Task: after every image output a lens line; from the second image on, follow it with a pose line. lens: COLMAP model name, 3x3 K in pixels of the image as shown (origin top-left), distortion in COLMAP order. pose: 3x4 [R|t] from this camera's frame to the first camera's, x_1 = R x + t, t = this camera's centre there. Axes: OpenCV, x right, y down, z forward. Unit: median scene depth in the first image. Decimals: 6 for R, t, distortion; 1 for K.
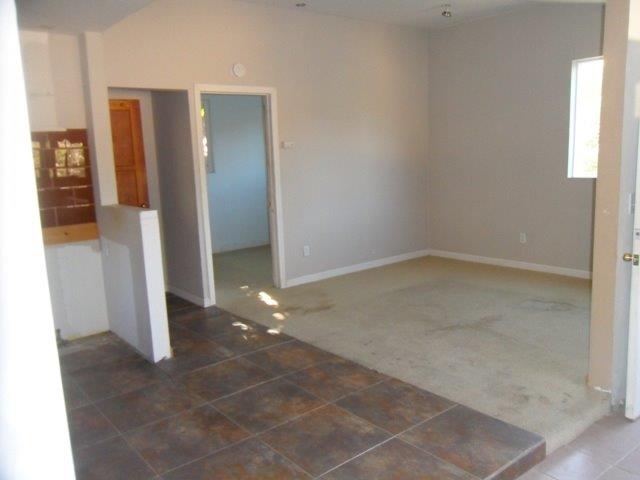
lens RADIAL K [[541.8, 0, 320.0], [0, 541.8, 240.0], [0, 0, 1]] dist [-0.016392, 0.002455]
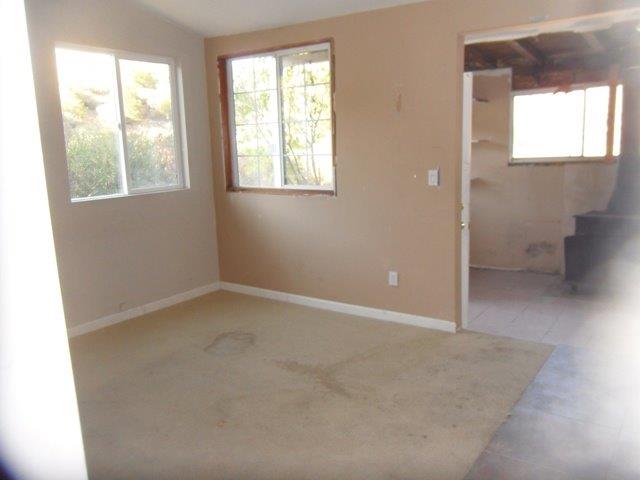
lens RADIAL K [[533.1, 0, 320.0], [0, 533.1, 240.0], [0, 0, 1]] dist [-0.006453, 0.001788]
pose [[-0.283926, -0.120655, 0.951225, -0.509944], [0.196862, 0.963582, 0.180983, -0.202367], [-0.938420, 0.238645, -0.249833, 1.311144]]
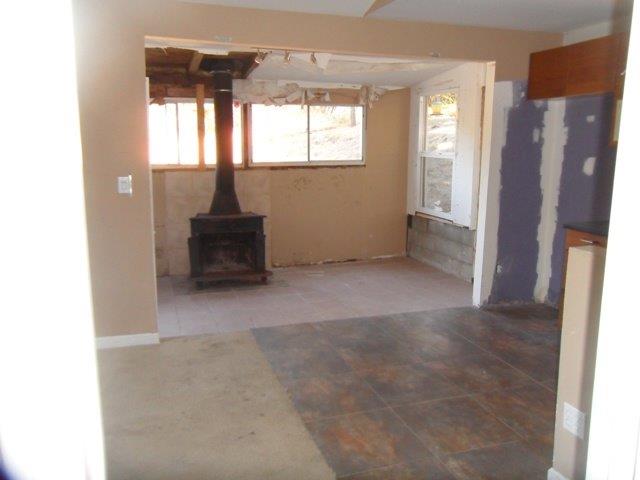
lens RADIAL K [[541.8, 0, 320.0], [0, 541.8, 240.0], [0, 0, 1]] dist [-0.016392, 0.002455]
pose [[-0.937719, -0.022457, 0.346668, -0.245640], [0.088524, 0.949518, 0.300962, -0.256415], [-0.335926, 0.312906, -0.888394, 1.602164]]
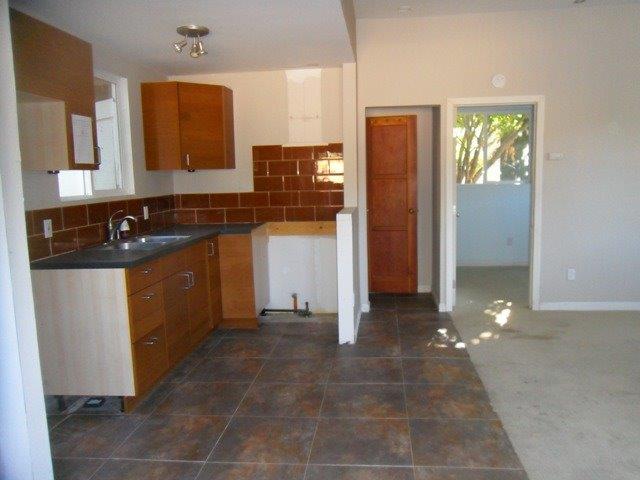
lens RADIAL K [[530.7, 0, 320.0], [0, 530.7, 240.0], [0, 0, 1]] dist [-0.045008, 0.007821]
pose [[0.708989, 0.110051, -0.696579, 0.447154], [-0.115999, 0.992494, 0.038737, -0.035722], [0.695614, 0.053339, 0.716433, 0.143194]]
